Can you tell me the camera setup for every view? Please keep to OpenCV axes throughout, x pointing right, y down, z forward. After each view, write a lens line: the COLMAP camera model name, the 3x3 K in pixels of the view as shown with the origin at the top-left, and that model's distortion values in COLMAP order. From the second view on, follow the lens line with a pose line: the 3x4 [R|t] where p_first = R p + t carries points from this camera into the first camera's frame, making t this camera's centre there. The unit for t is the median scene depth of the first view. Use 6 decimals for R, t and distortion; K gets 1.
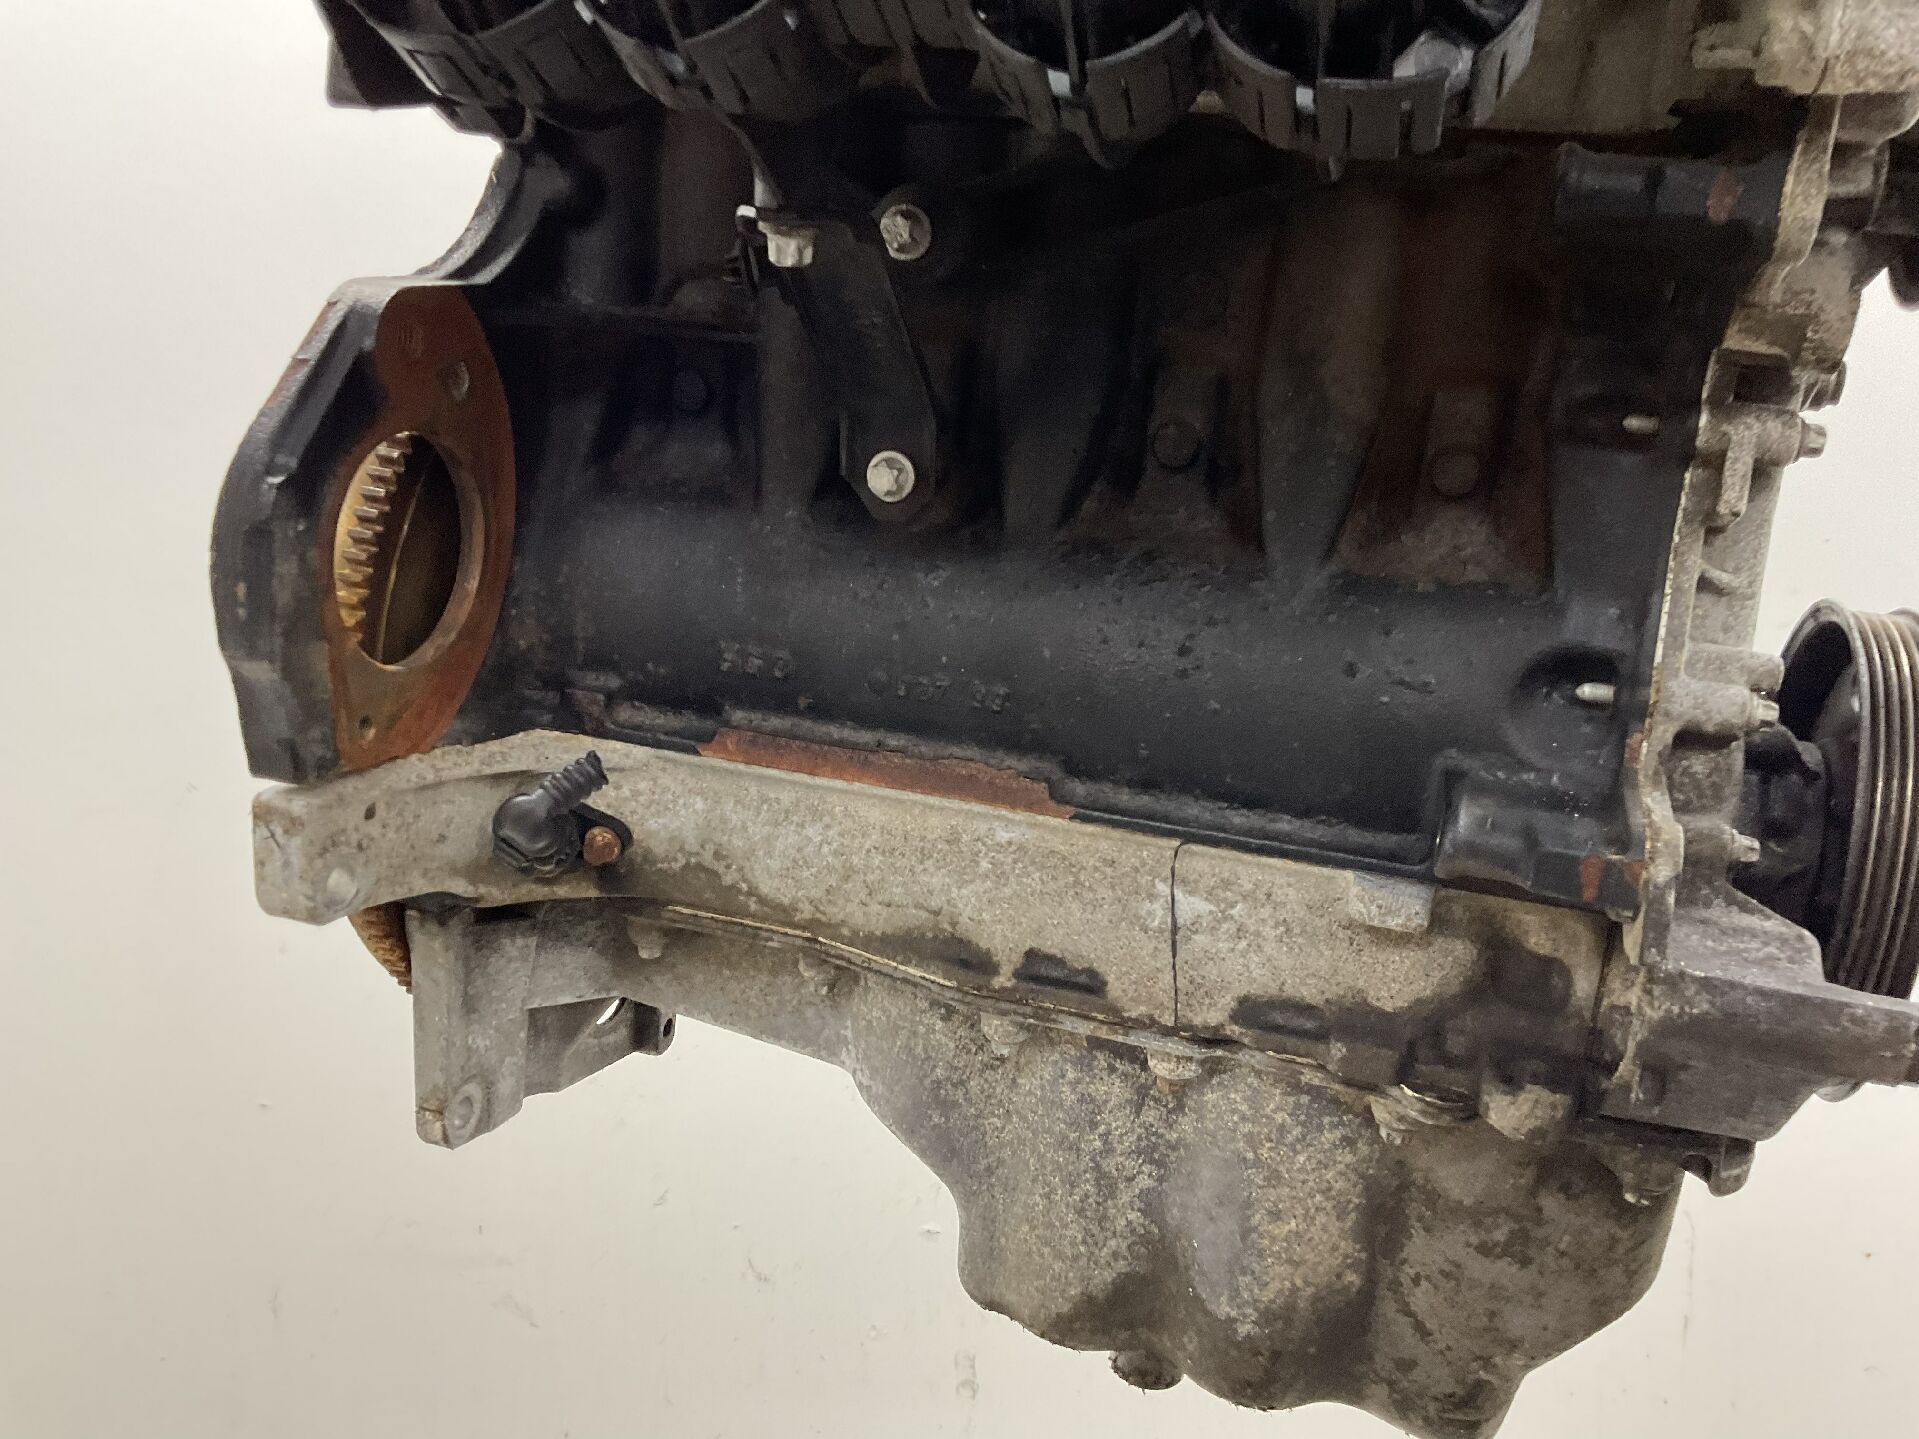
lens RADIAL K [[1601.2, 0, 944.9], [0, 1601.2, 706.9], [0, 0, 1]] dist [0.133223, -0.321262]
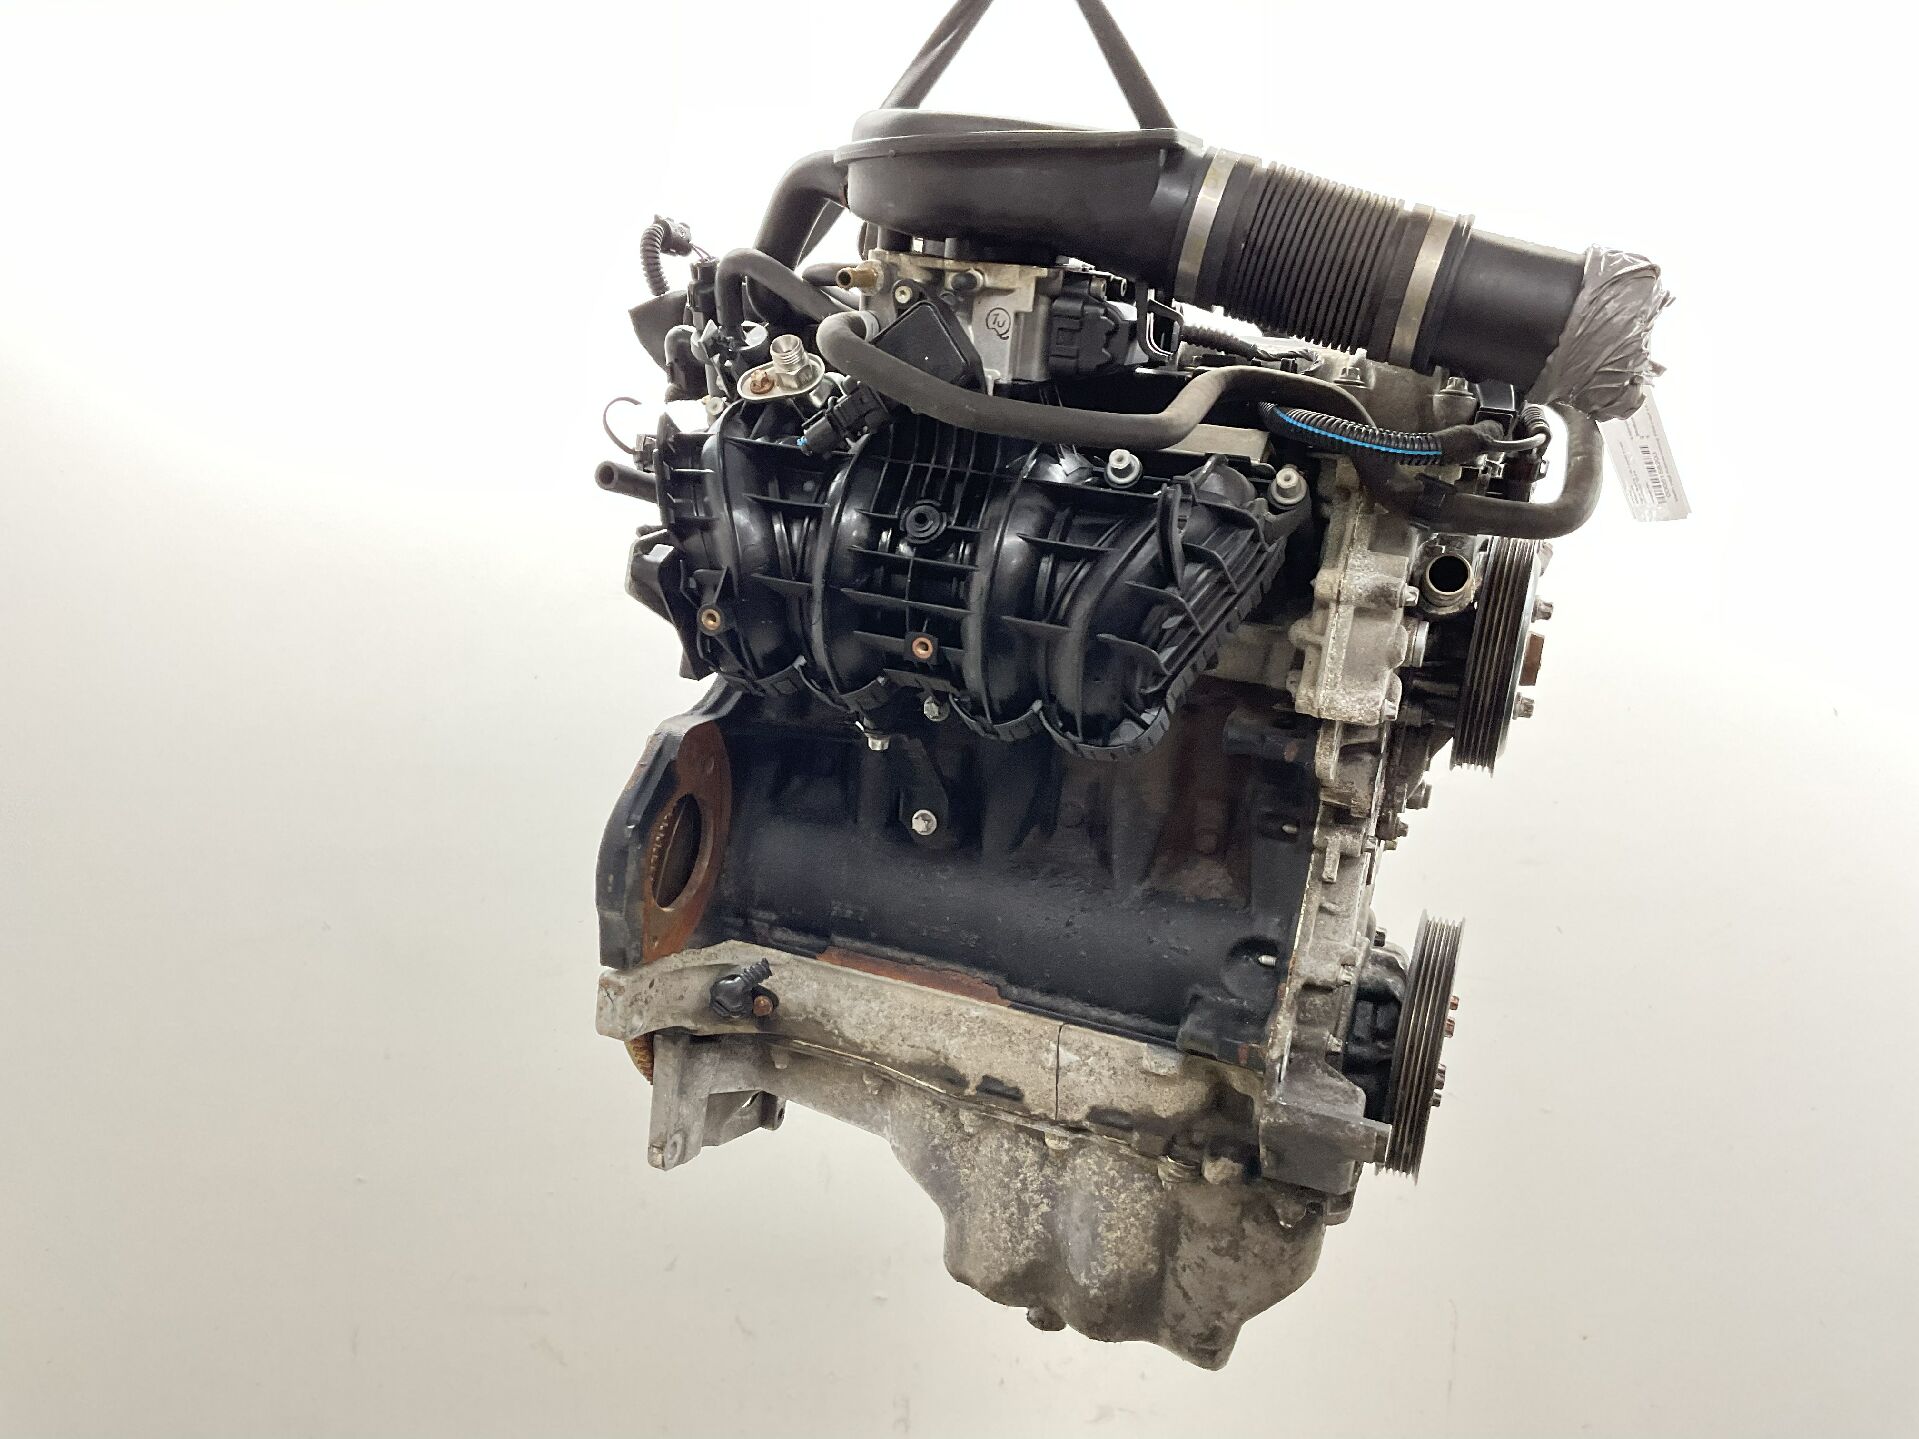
lens RADIAL K [[1601.2, 0, 944.9], [0, 1601.2, 706.9], [0, 0, 1]] dist [0.133223, -0.321262]
pose [[0.997595, 0.047177, -0.050771, 0.081571], [-0.051088, 0.995587, -0.078721, -0.129476], [0.046833, 0.081126, 0.995603, -0.928835]]
